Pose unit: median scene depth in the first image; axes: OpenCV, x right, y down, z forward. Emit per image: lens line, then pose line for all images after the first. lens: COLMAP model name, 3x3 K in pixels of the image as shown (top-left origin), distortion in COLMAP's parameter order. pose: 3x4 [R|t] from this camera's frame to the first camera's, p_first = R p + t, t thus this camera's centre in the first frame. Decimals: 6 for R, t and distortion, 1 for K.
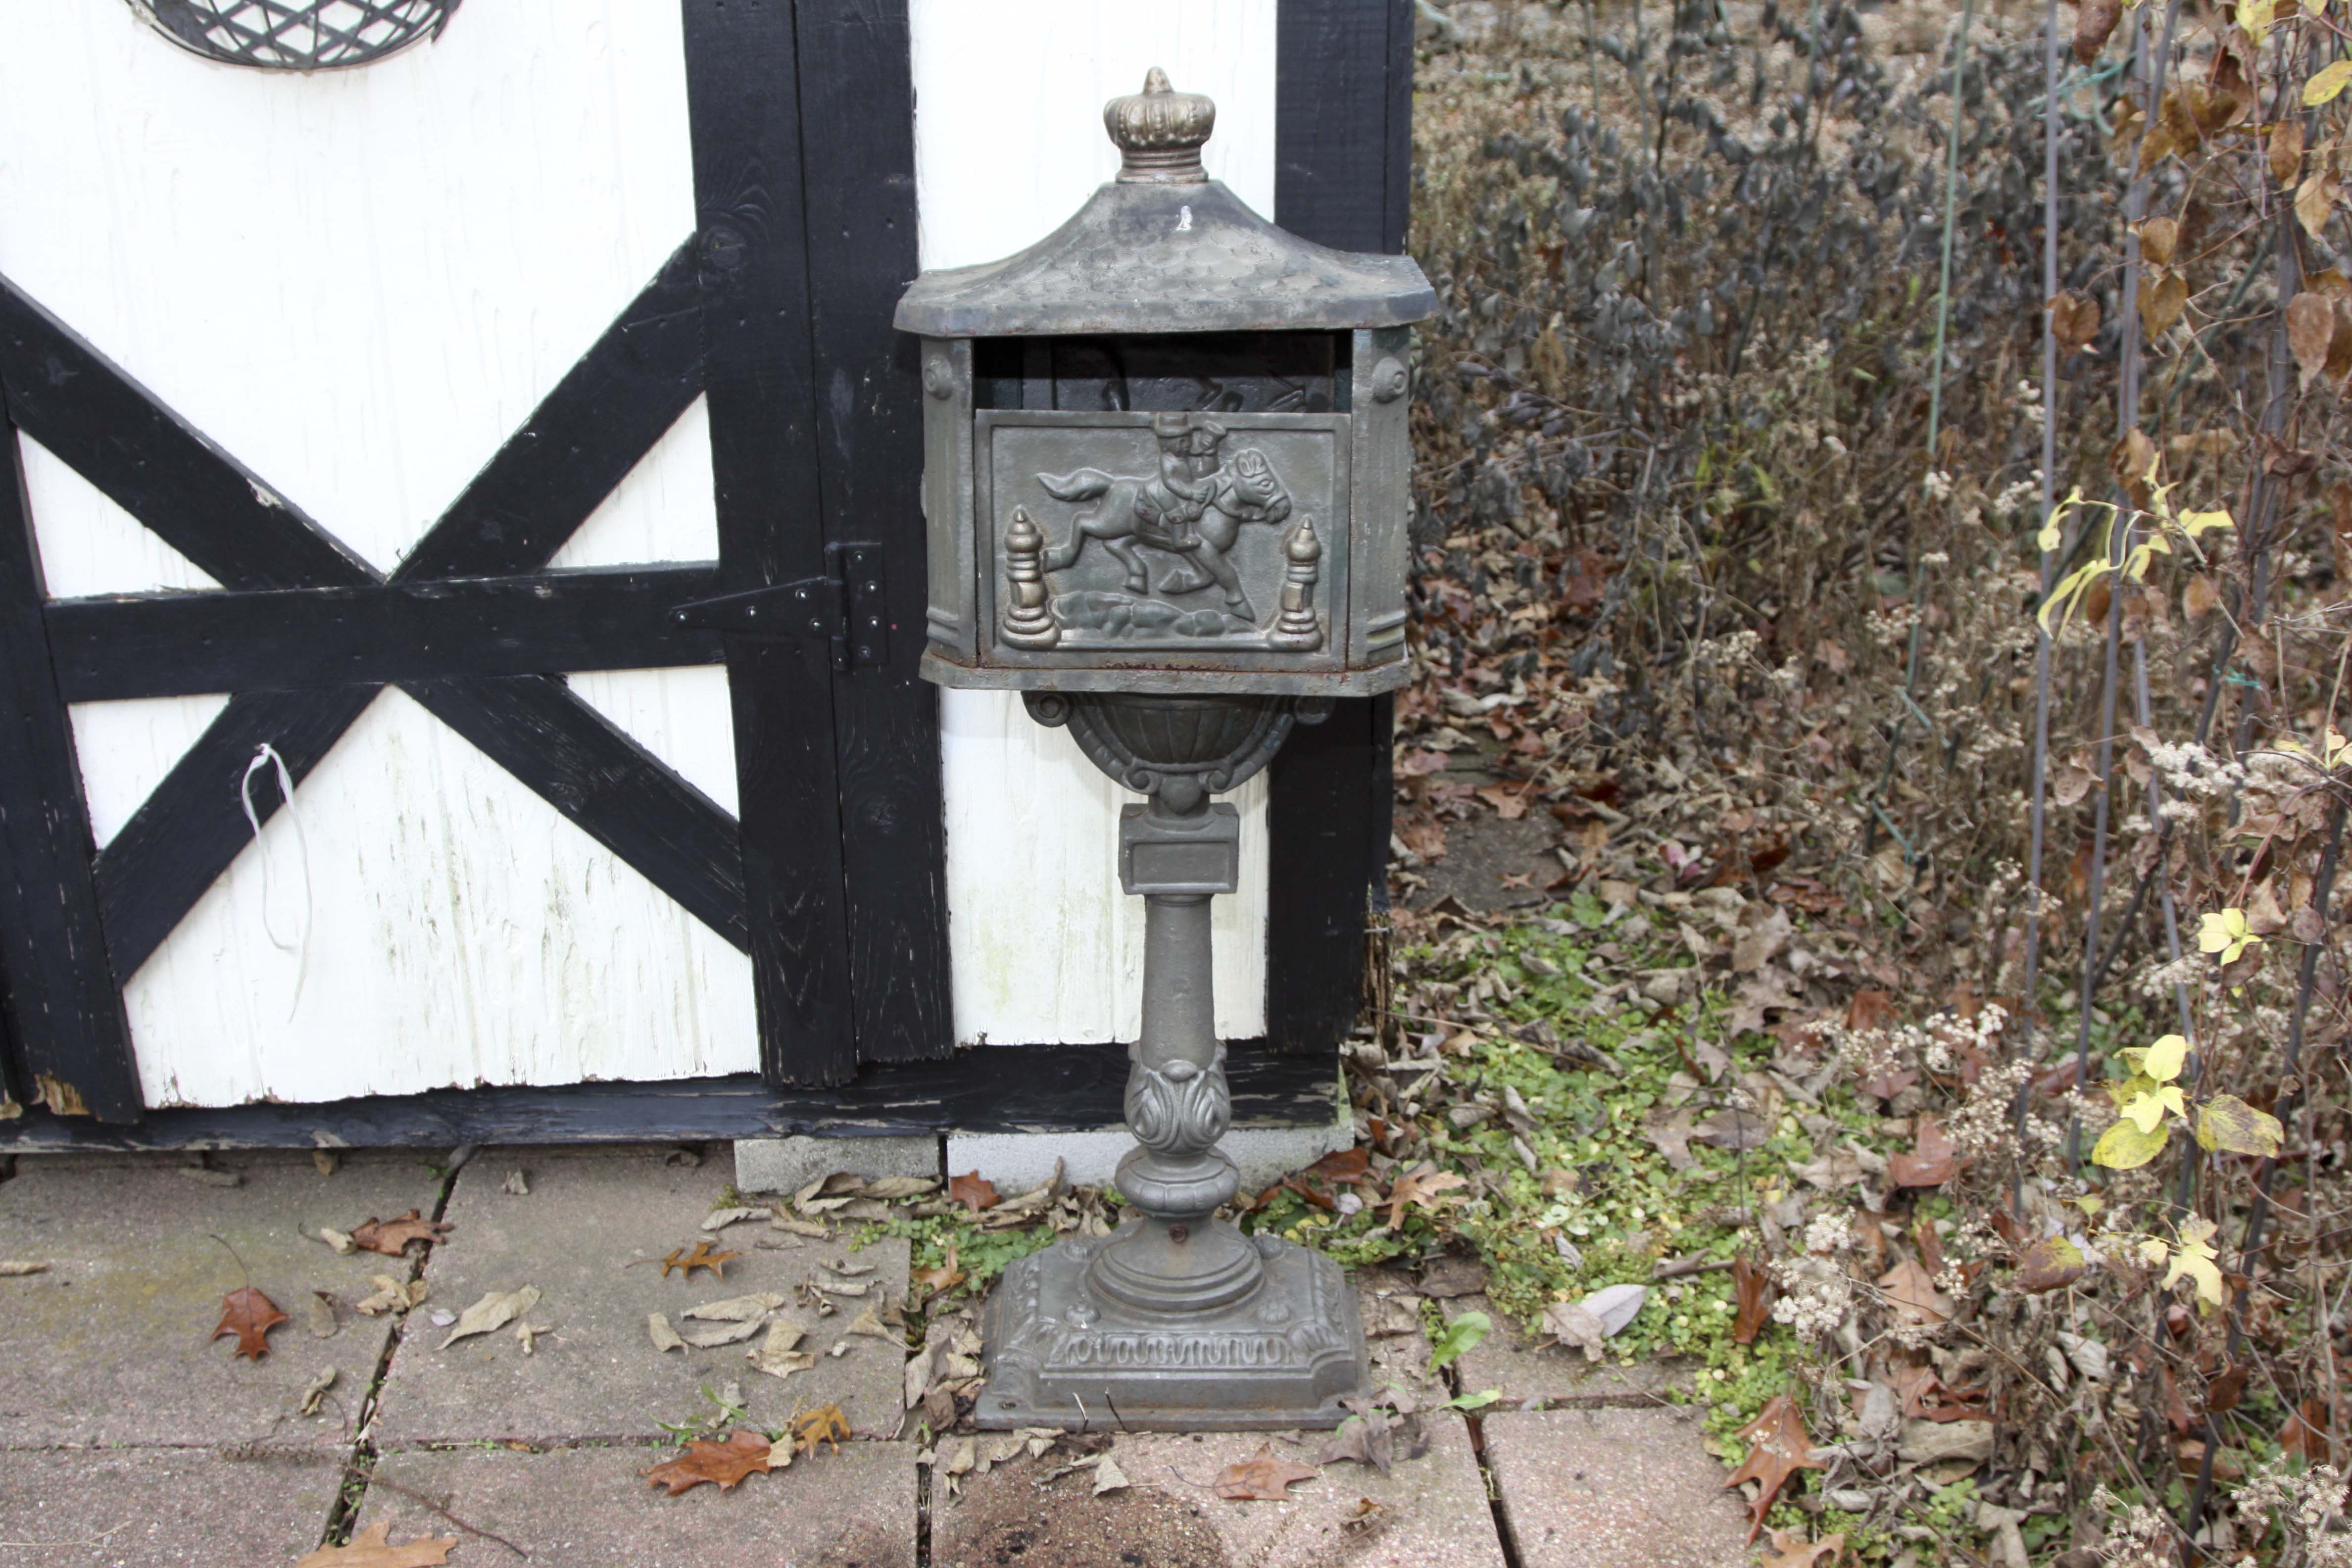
lens RADIAL K [[2571.7, 0, 1176.0], [0, 2571.7, 784.0], [0, 0, 1]] dist [-0.126116, 0.035061]
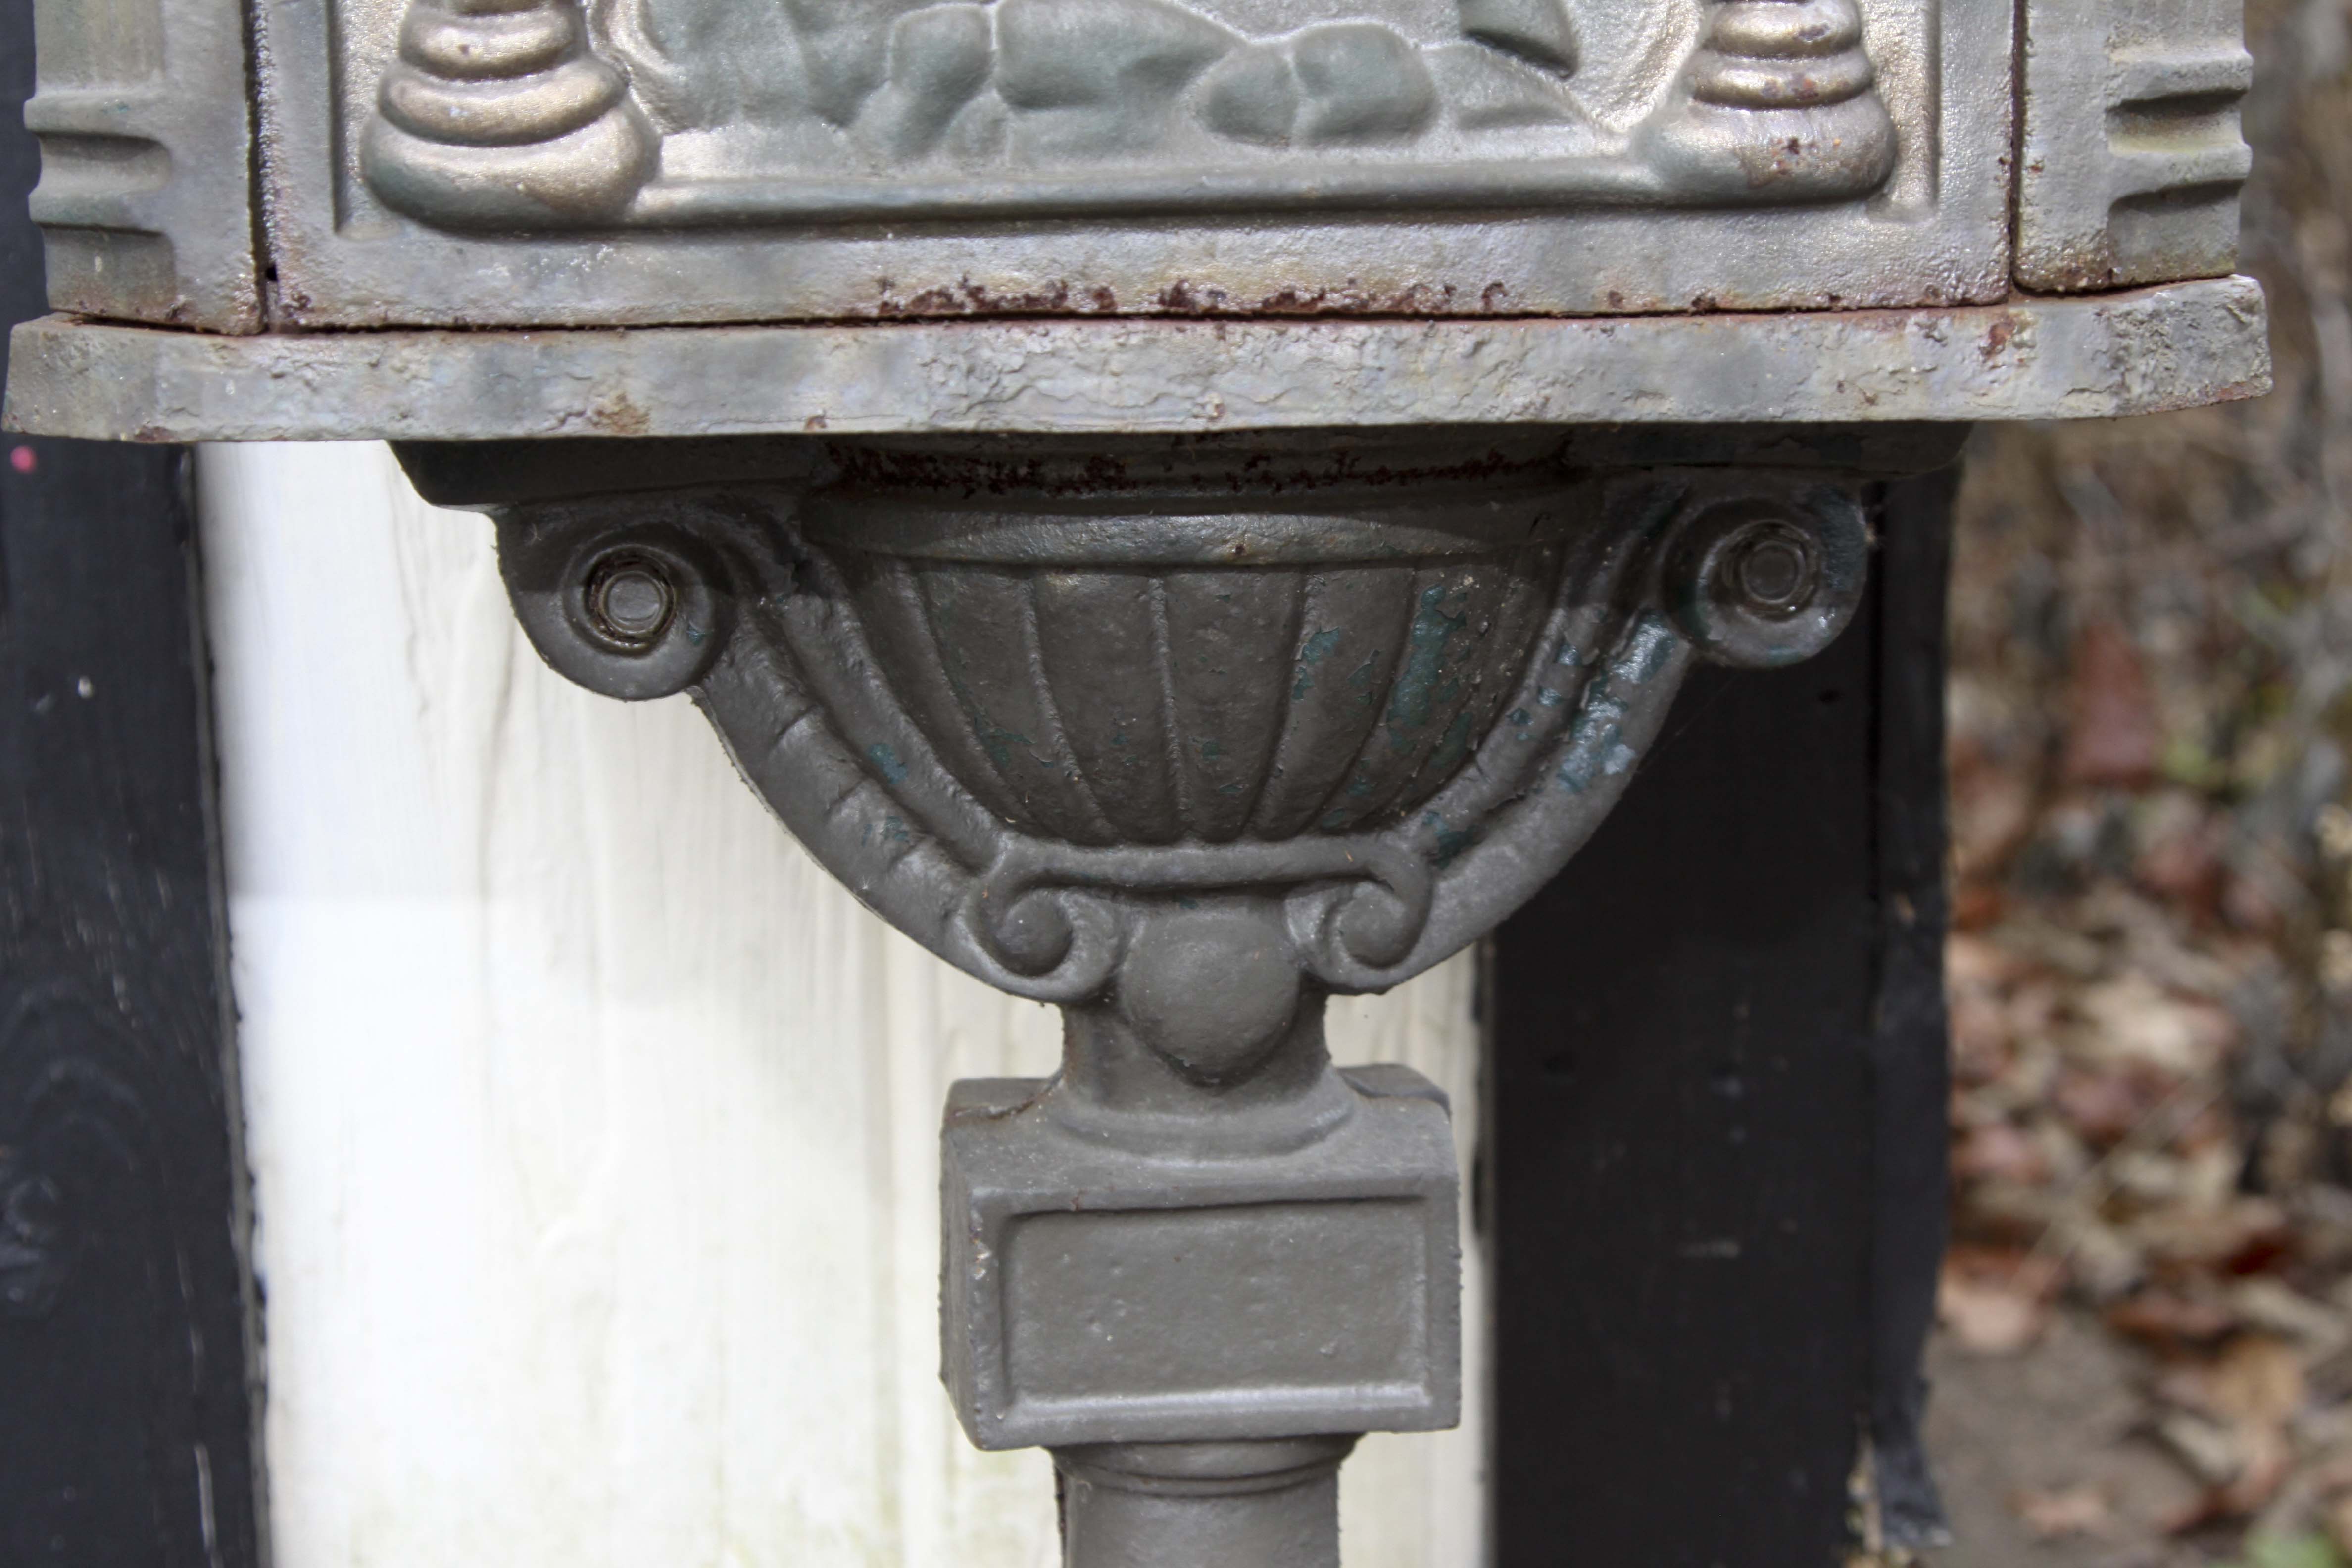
lens RADIAL K [[4638.5, 0, 1176.0], [0, 4638.5, 784.0], [0, 0, 1]] dist [0.063783, 0.164967]
pose [[0.998280, -0.027512, 0.051774, -0.020509], [0.034993, 0.988120, -0.149646, 0.043982], [-0.047042, 0.151200, 0.987383, 0.546798]]
